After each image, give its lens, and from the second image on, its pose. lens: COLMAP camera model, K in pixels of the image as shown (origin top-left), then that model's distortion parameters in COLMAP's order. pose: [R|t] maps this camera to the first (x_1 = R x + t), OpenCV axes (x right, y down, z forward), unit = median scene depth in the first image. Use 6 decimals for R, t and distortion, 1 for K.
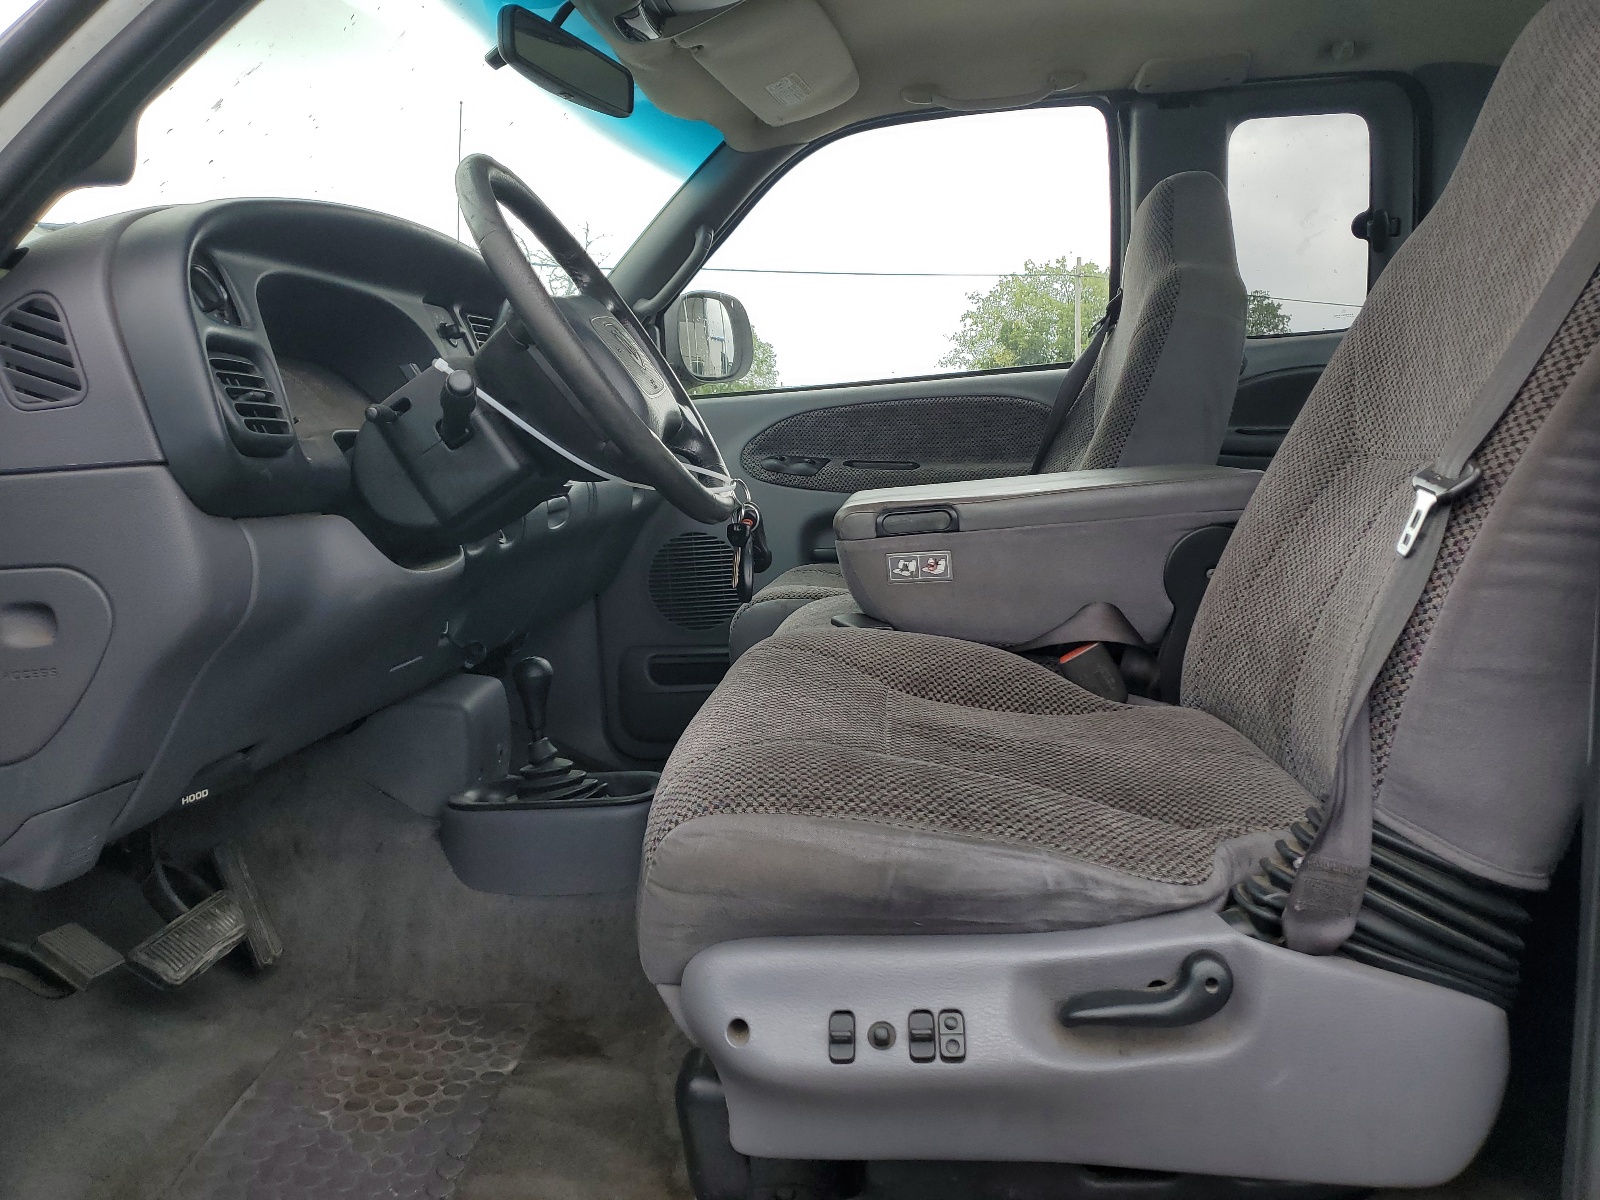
lens RADIAL K [[1193.1, 0, 799.7], [0, 1193.1, 598.6], [0, 0, 1]] dist [0.004312, 0.002108]
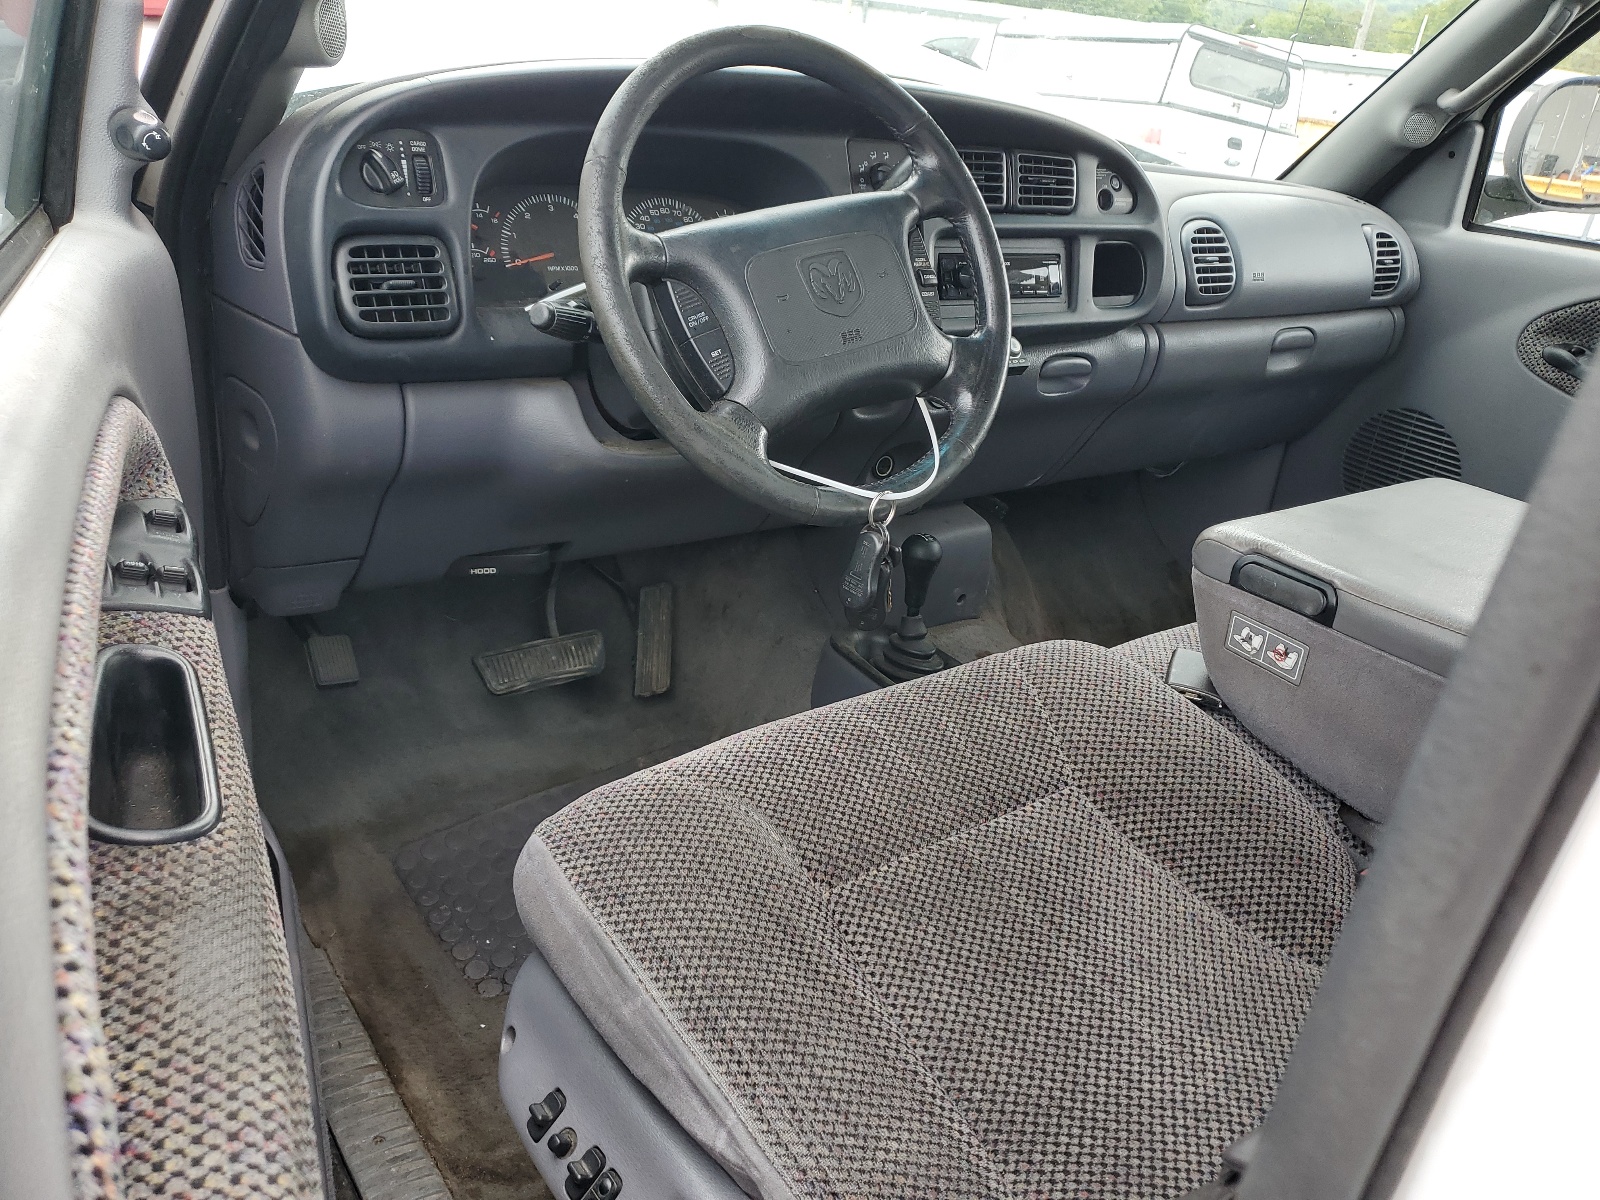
lens RADIAL K [[1193.1, 0, 799.7], [0, 1193.1, 601.0], [0, 0, 1]] dist [0.004312, 0.002108]
pose [[0.645487, 0.426206, -0.633794, 0.360674], [-0.237274, 0.900663, 0.364015, -0.244308], [0.725980, -0.084584, 0.682494, 0.319080]]
